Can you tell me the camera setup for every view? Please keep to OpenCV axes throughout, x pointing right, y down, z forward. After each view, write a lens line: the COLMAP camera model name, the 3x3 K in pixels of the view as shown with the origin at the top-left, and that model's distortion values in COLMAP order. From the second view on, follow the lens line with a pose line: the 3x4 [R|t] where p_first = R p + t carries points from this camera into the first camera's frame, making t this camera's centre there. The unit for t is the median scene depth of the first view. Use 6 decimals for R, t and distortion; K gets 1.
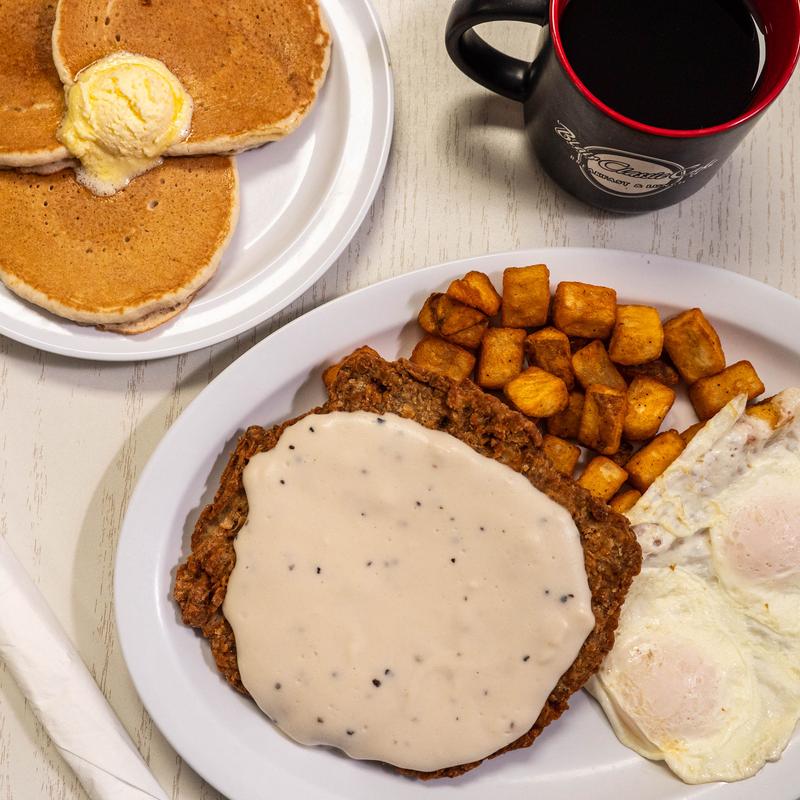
lens RADIAL K [[1072.7, 0, 403.2], [0, 1072.7, 400.9], [0, 0, 1]] dist [0.011783, 0.000000]
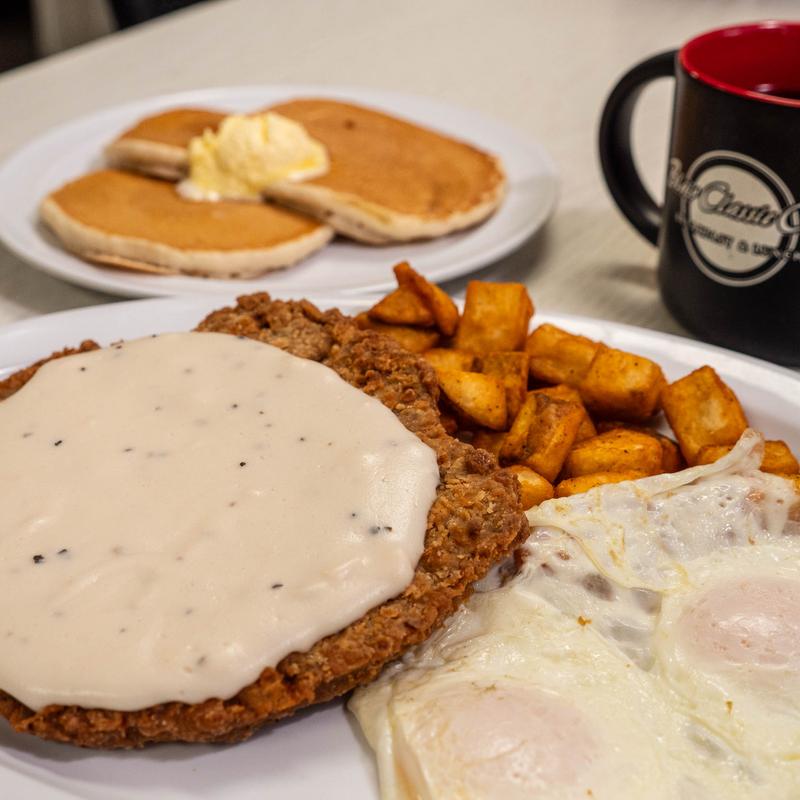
lens RADIAL K [[1420.5, 0, 398.6], [0, 1420.5, 400.9], [0, 0, 1]] dist [-0.021409, 0.000000]
pose [[0.926377, 0.180908, -0.330299, 0.402307], [-0.369962, 0.601074, -0.708405, 0.684141], [0.070378, 0.778448, 0.623751, 0.433563]]
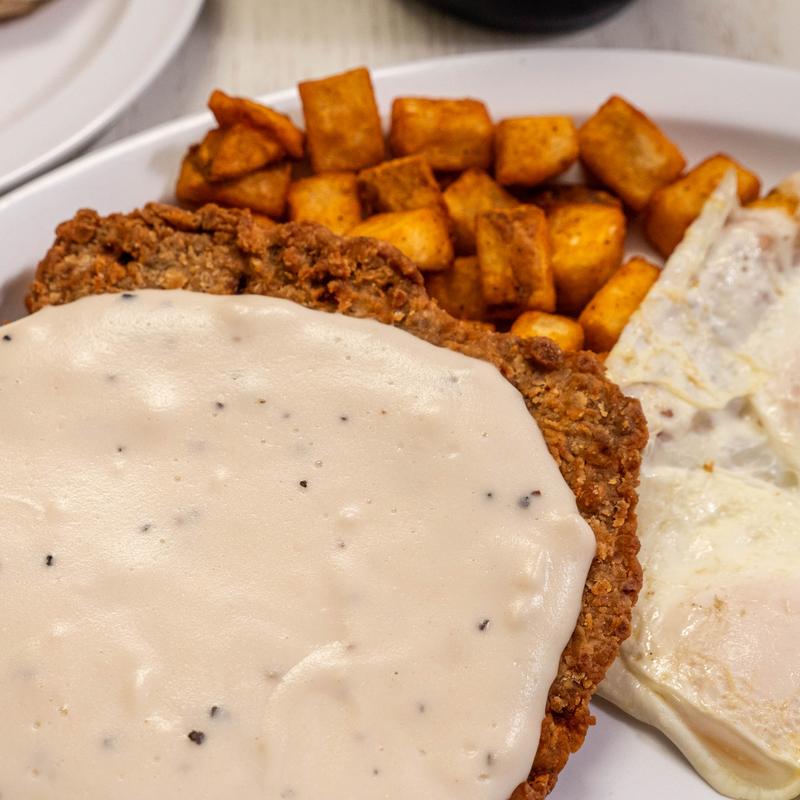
lens RADIAL K [[1488.7, 0, 393.7], [0, 1488.7, 398.8], [0, 0, 1]] dist [-0.001057, 0.000000]
pose [[0.973726, -0.186357, 0.130874, 0.002199], [0.225232, 0.872887, -0.432826, 0.428466], [-0.033578, 0.450931, 0.891927, 0.324038]]
